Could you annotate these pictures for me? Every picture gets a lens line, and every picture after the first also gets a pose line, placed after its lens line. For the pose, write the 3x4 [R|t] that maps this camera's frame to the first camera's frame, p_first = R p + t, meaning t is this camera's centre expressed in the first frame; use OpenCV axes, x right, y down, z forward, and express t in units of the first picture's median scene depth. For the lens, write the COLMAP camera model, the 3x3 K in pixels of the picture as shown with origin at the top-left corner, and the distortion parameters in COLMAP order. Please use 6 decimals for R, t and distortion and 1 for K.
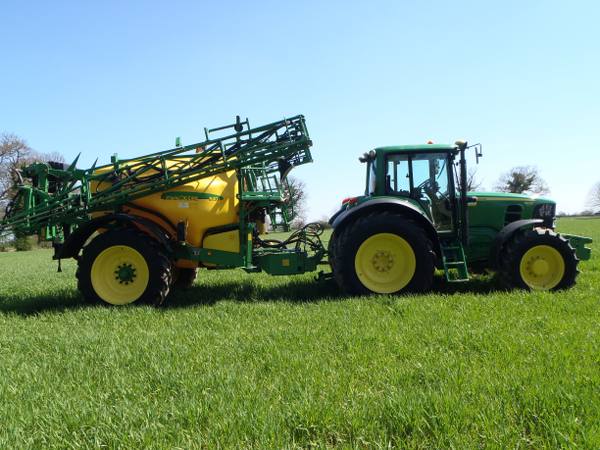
lens RADIAL K [[486.4, 0, 300.7], [0, 486.4, 221.9], [0, 0, 1]] dist [-0.056493, 0.009627]
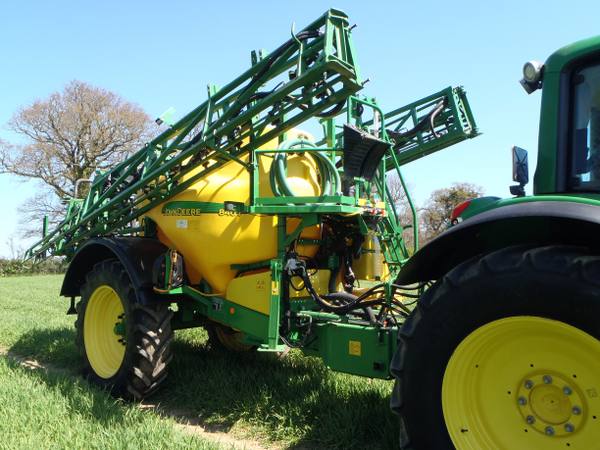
lens RADIAL K [[486.4, 0, 300.7], [0, 486.4, 221.9], [0, 0, 1]] dist [-0.056493, 0.009627]
pose [[0.769371, -0.005749, -0.638776, 0.235096], [-0.016348, 0.999455, -0.028685, -0.022911], [0.638593, 0.032512, 0.768858, 0.639526]]
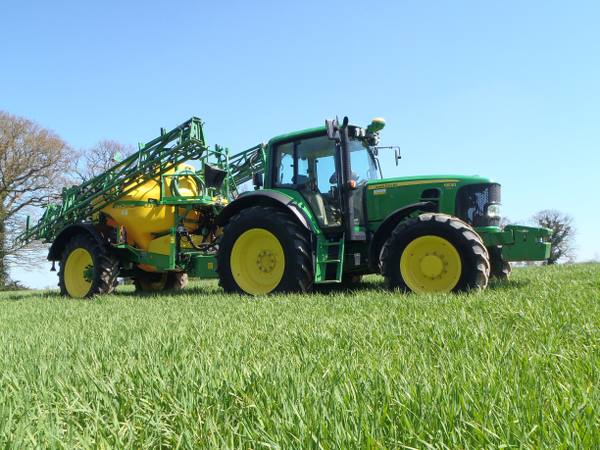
lens RADIAL K [[486.4, 0, 300.7], [0, 486.4, 221.9], [0, 0, 1]] dist [-0.056493, 0.009627]
pose [[0.865582, -0.048847, -0.498378, 0.660761], [0.009099, 0.996601, -0.081876, 0.081218], [0.500684, 0.066336, 0.863085, 0.239168]]
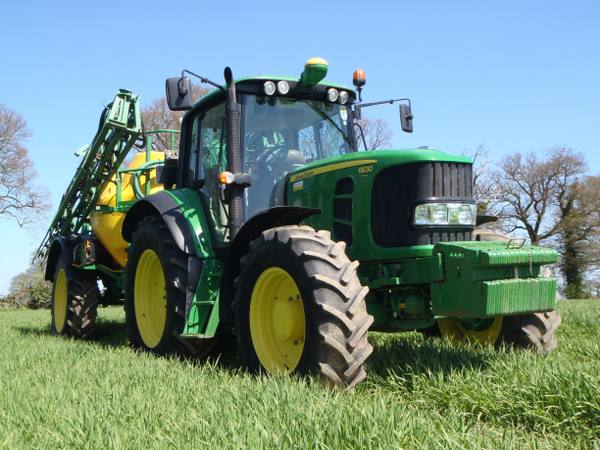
lens RADIAL K [[670.2, 0, 300.0], [0, 670.2, 225.0], [0, 0, 1]] dist [0.056000, -0.017456]
pose [[0.535791, -0.055905, -0.842498, 0.943816], [0.007997, 0.998097, -0.061144, 0.044584], [0.844313, 0.026023, 0.535218, 0.662022]]
